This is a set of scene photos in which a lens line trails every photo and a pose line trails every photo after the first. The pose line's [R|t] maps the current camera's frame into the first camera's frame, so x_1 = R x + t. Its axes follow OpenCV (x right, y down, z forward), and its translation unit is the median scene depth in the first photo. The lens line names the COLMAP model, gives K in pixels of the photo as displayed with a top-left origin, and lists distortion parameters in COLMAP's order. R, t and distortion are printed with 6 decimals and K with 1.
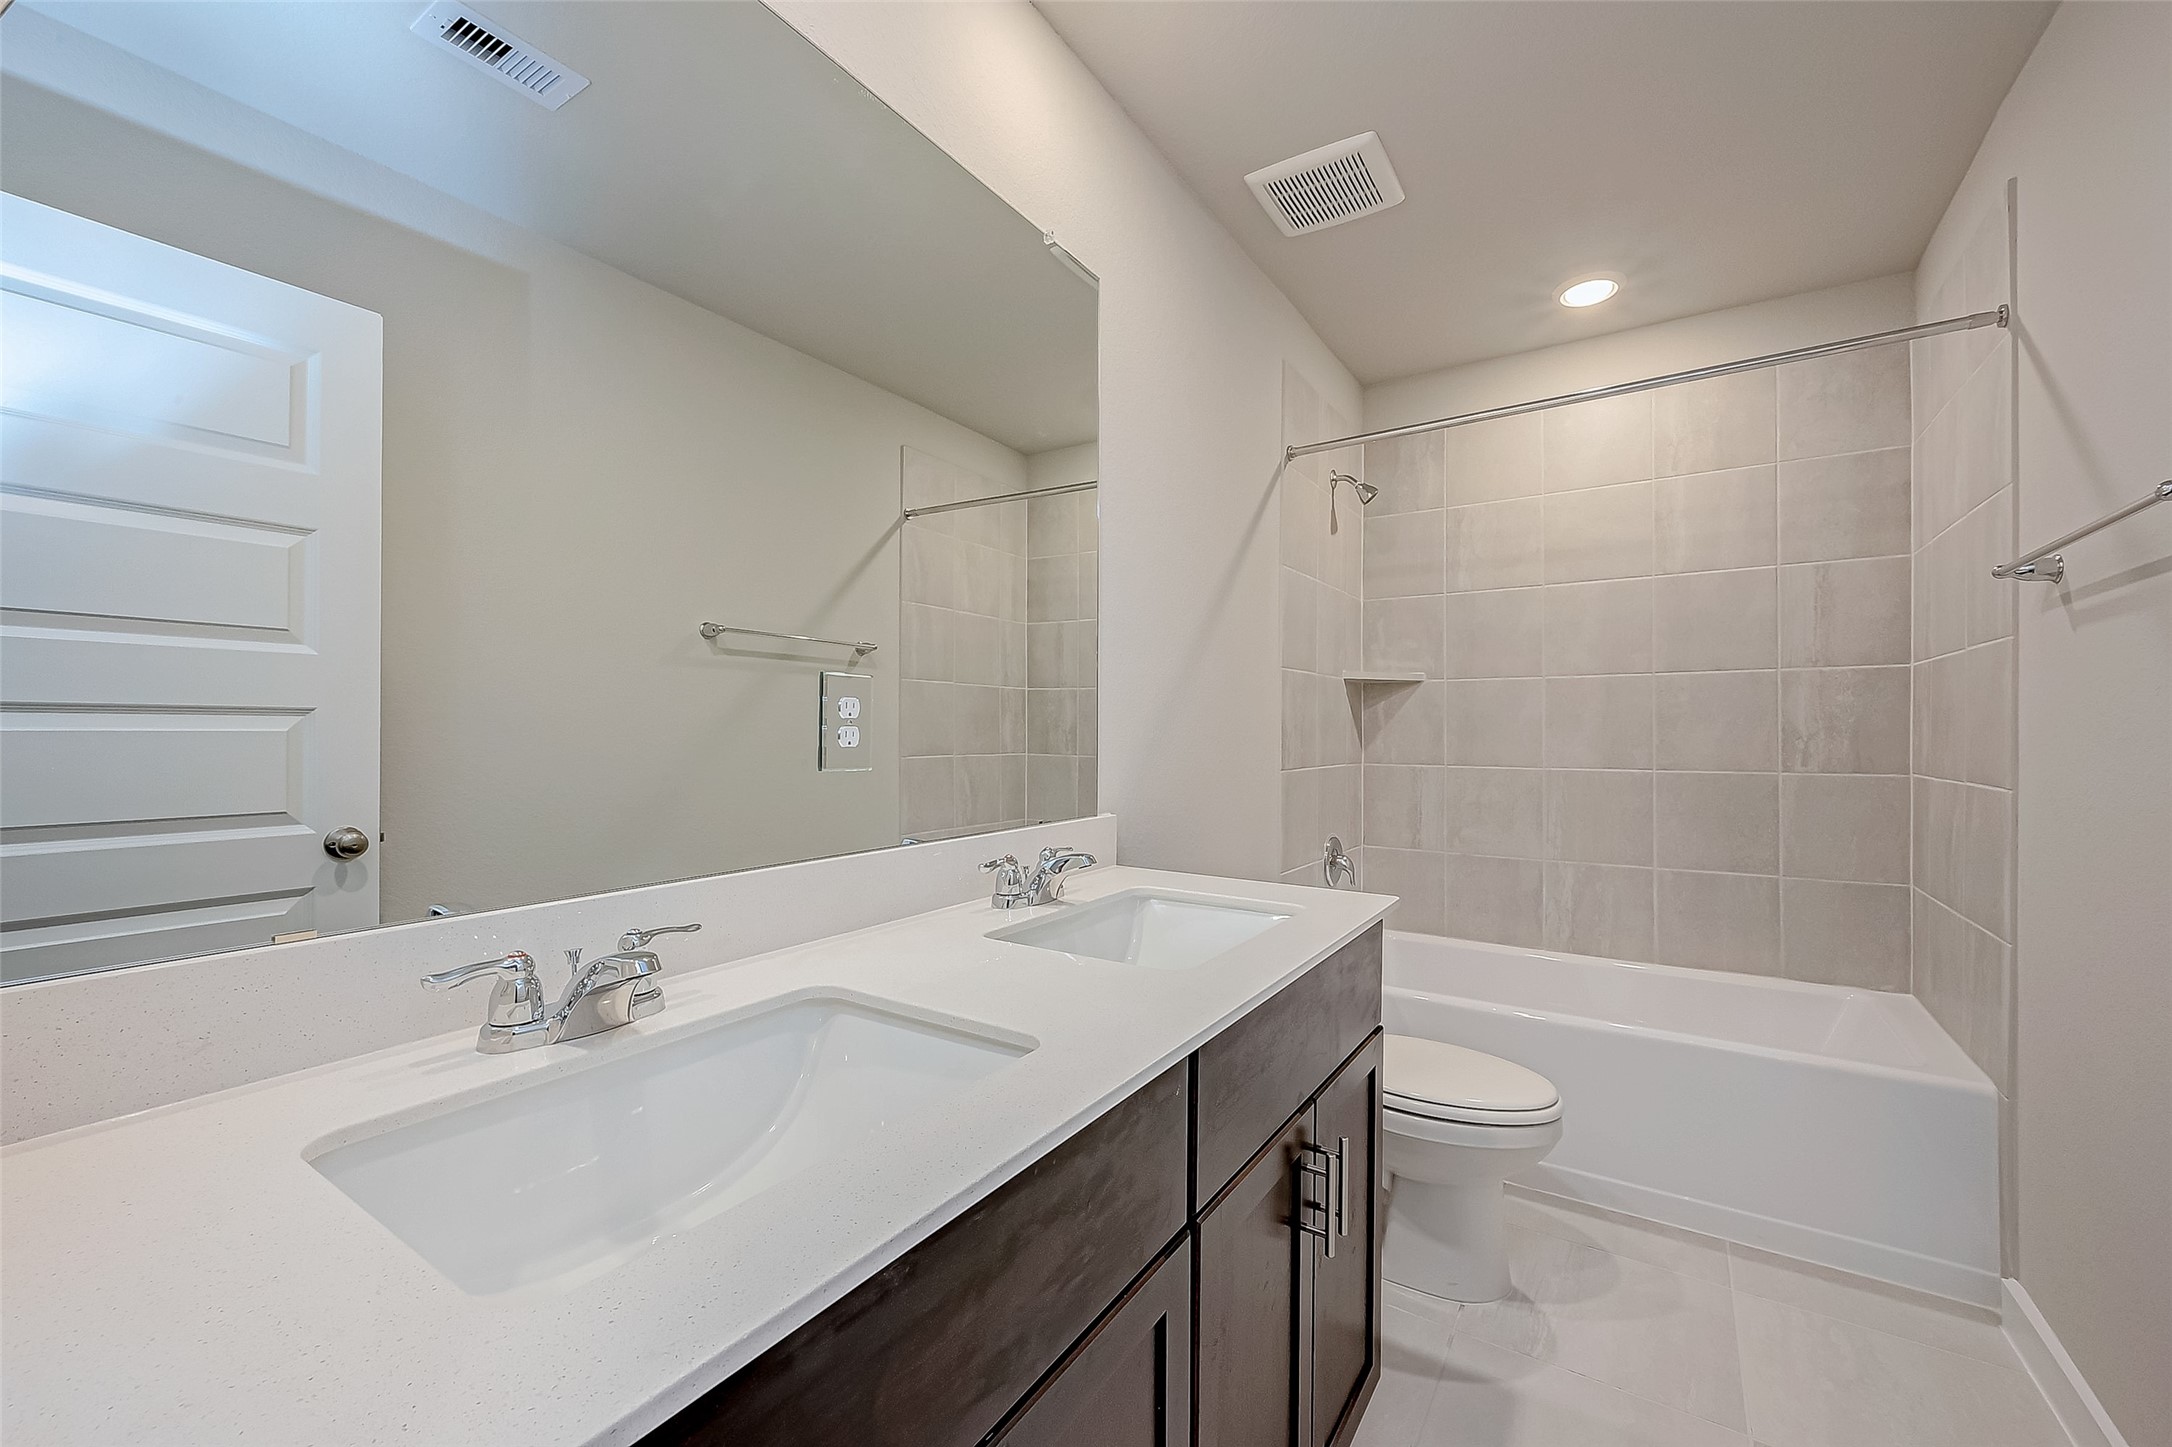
lens RADIAL K [[871.0, 0, 1095.3], [0, 871.0, 727.7], [0, 0, 1]] dist [-0.001622, 0.000228]
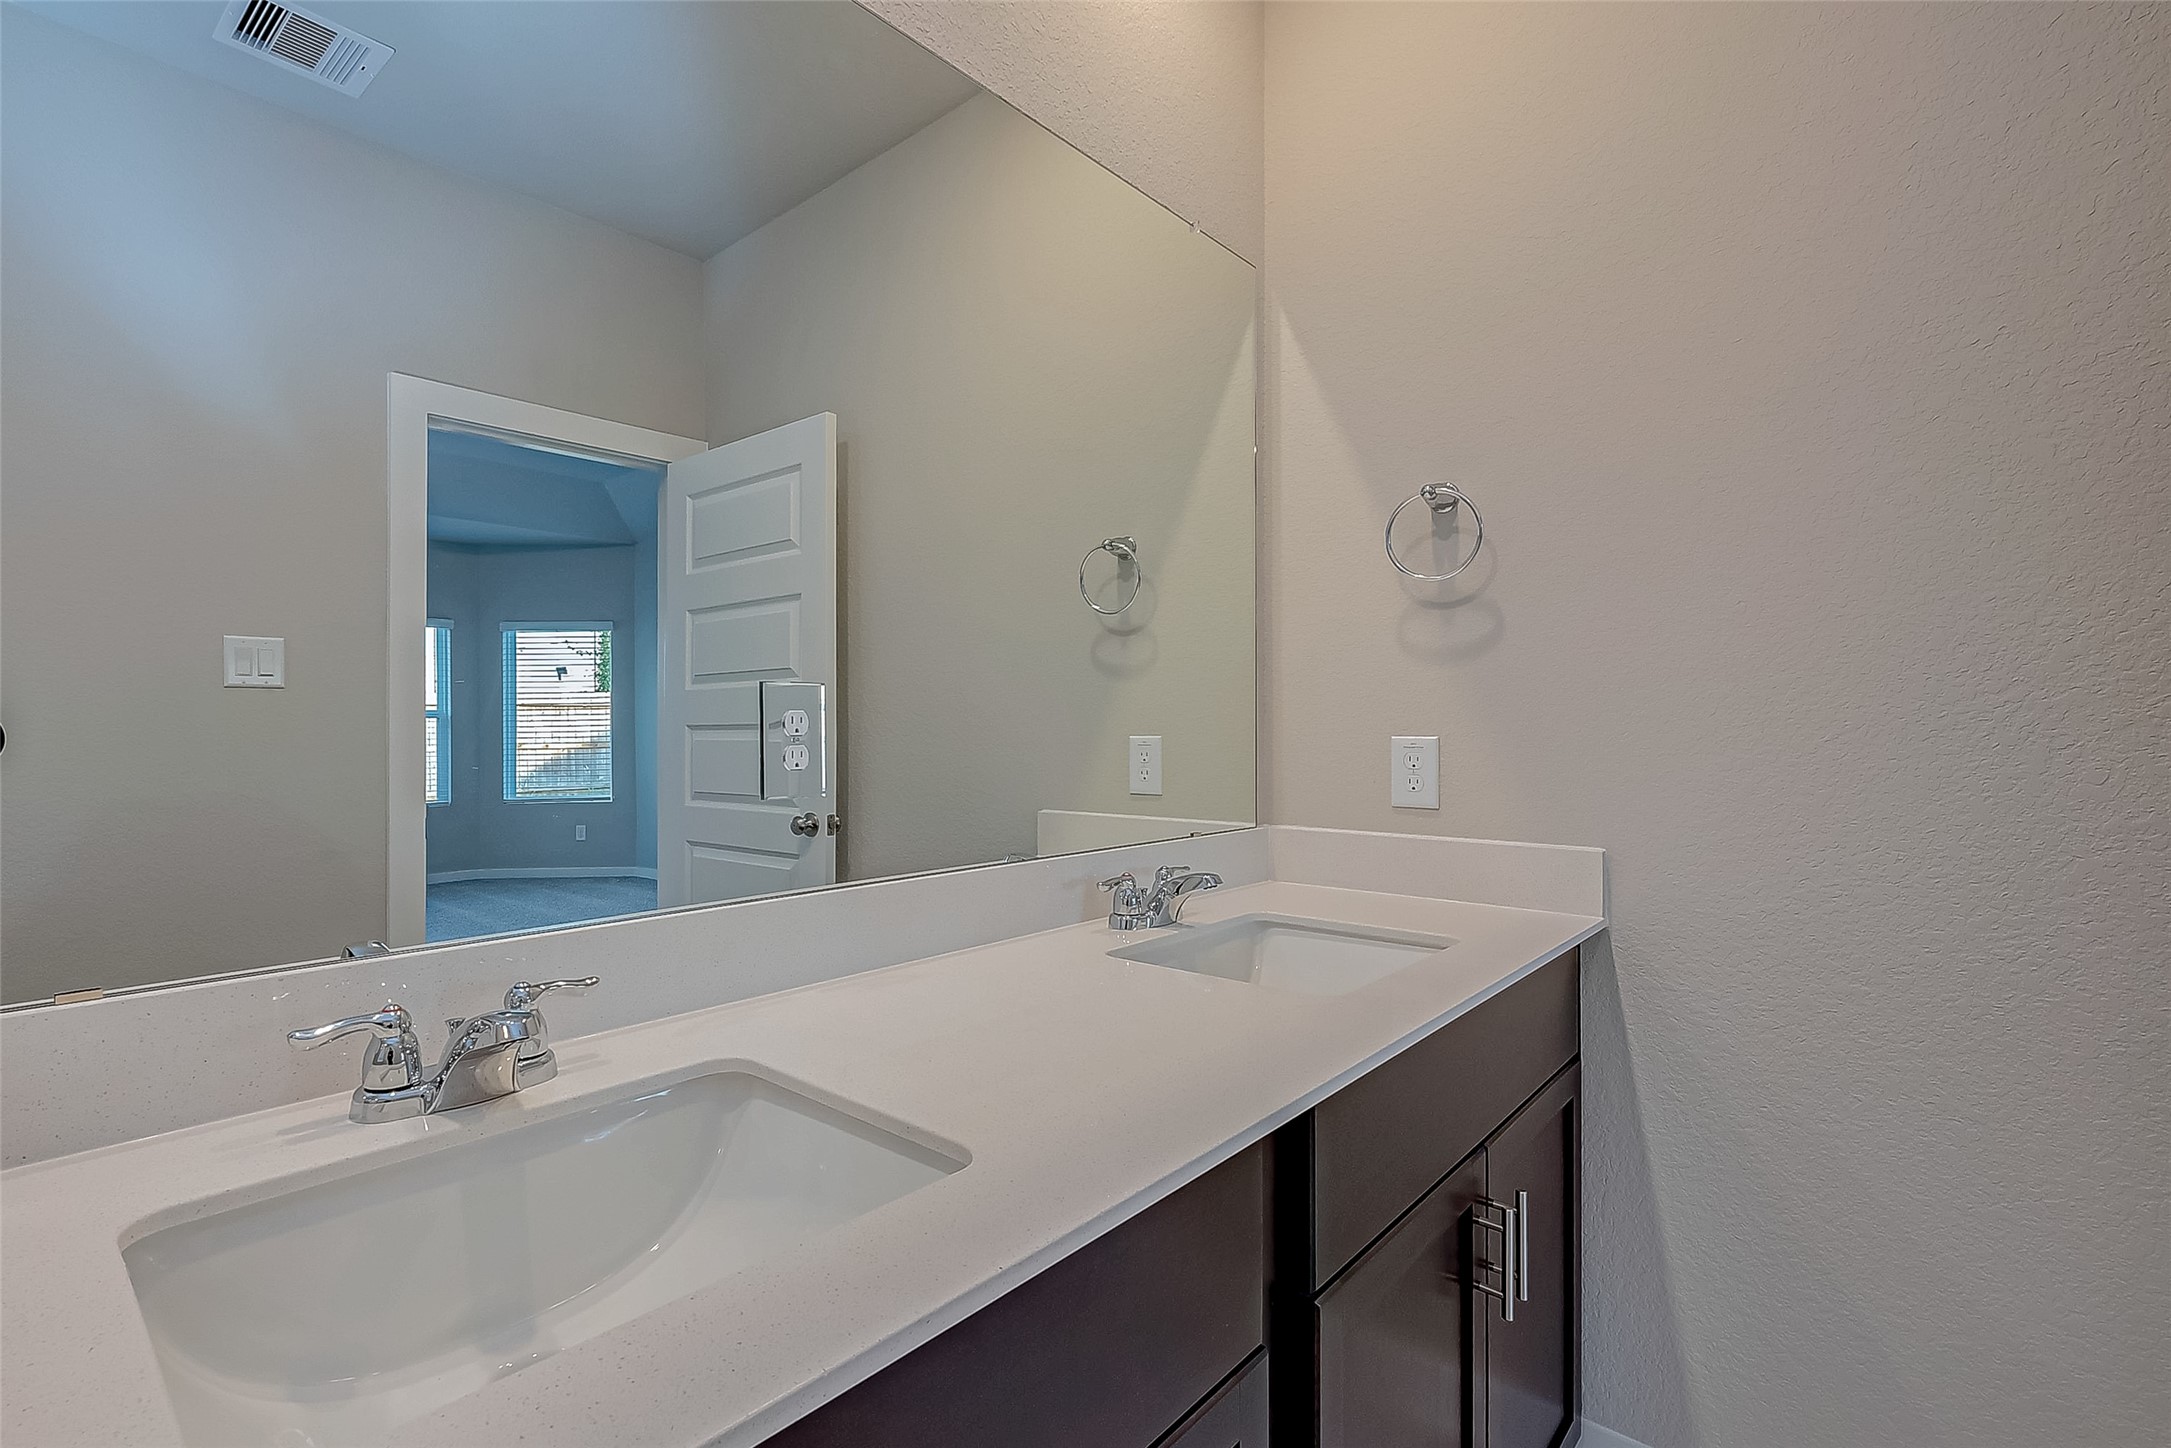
lens RADIAL K [[830.4, 0, 1084.0], [0, 830.4, 735.7], [0, 0, 1]] dist [0.010675, -0.000171]
pose [[0.976892, -0.014846, -0.213218, 0.192762], [0.012961, 0.999864, -0.010237, 0.002215], [0.213341, 0.007237, 0.976951, 0.303741]]
